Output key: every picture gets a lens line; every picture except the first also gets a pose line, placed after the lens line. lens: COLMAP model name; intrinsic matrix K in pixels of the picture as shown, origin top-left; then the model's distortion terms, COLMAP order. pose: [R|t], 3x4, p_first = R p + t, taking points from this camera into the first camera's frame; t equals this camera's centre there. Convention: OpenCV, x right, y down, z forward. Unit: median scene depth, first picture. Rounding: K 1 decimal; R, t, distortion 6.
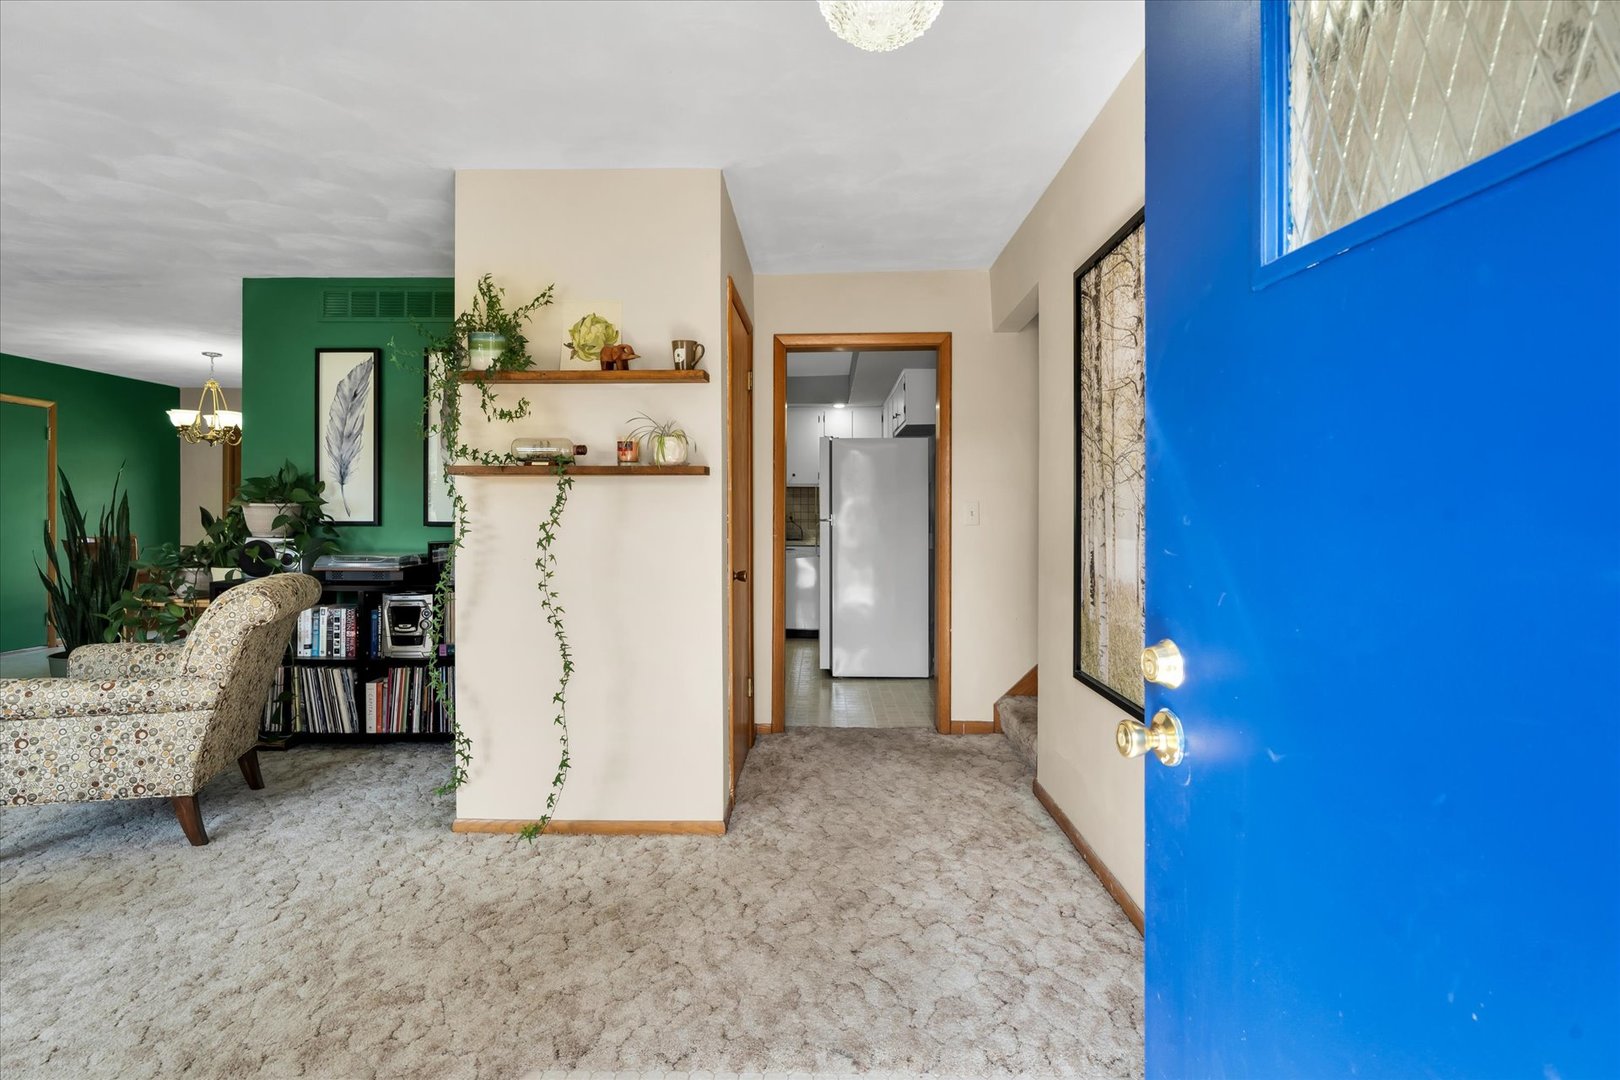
lens RADIAL K [[779.3, 0, 811.6], [0, 779.3, 512.3], [0, 0, 1]] dist [-0.000444, -0.005748]
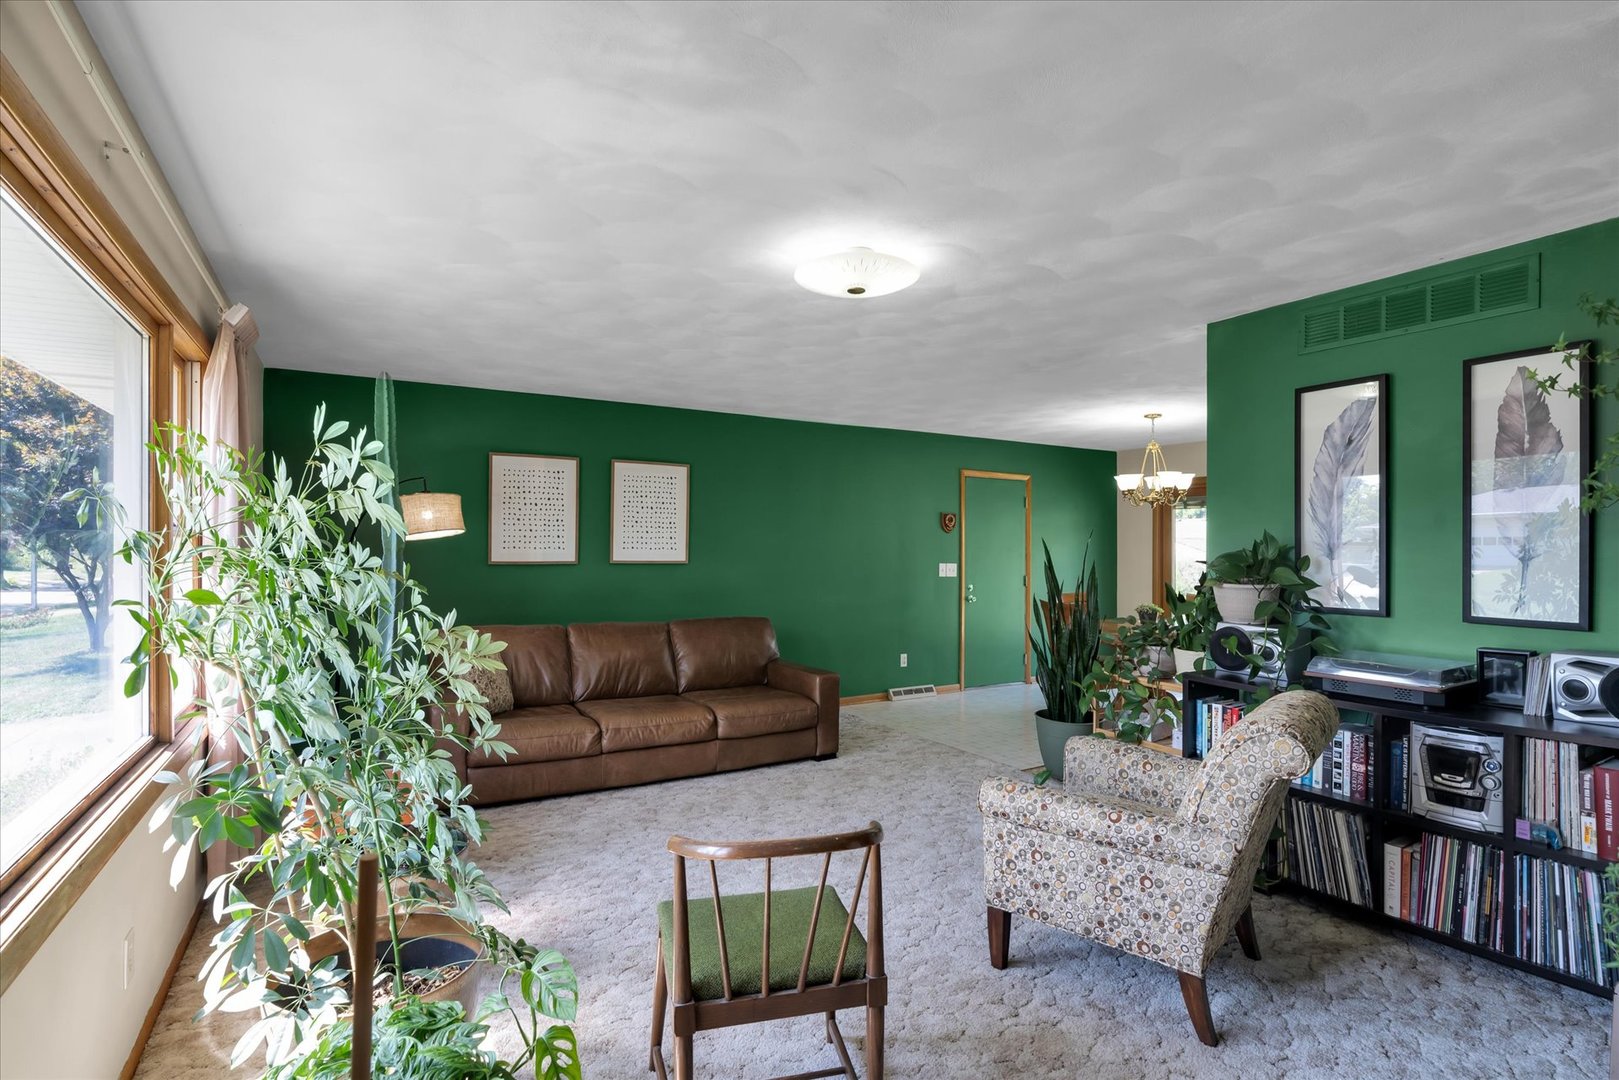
lens RADIAL K [[782.0, 0, 811.9], [0, 782.0, 535.3], [0, 0, 1]] dist [-0.002771, -0.000378]
pose [[0.517072, -0.013763, -0.855831, -0.228061], [-0.005153, 0.999803, -0.019191, -0.046282], [0.855927, 0.014333, 0.516899, 0.178072]]
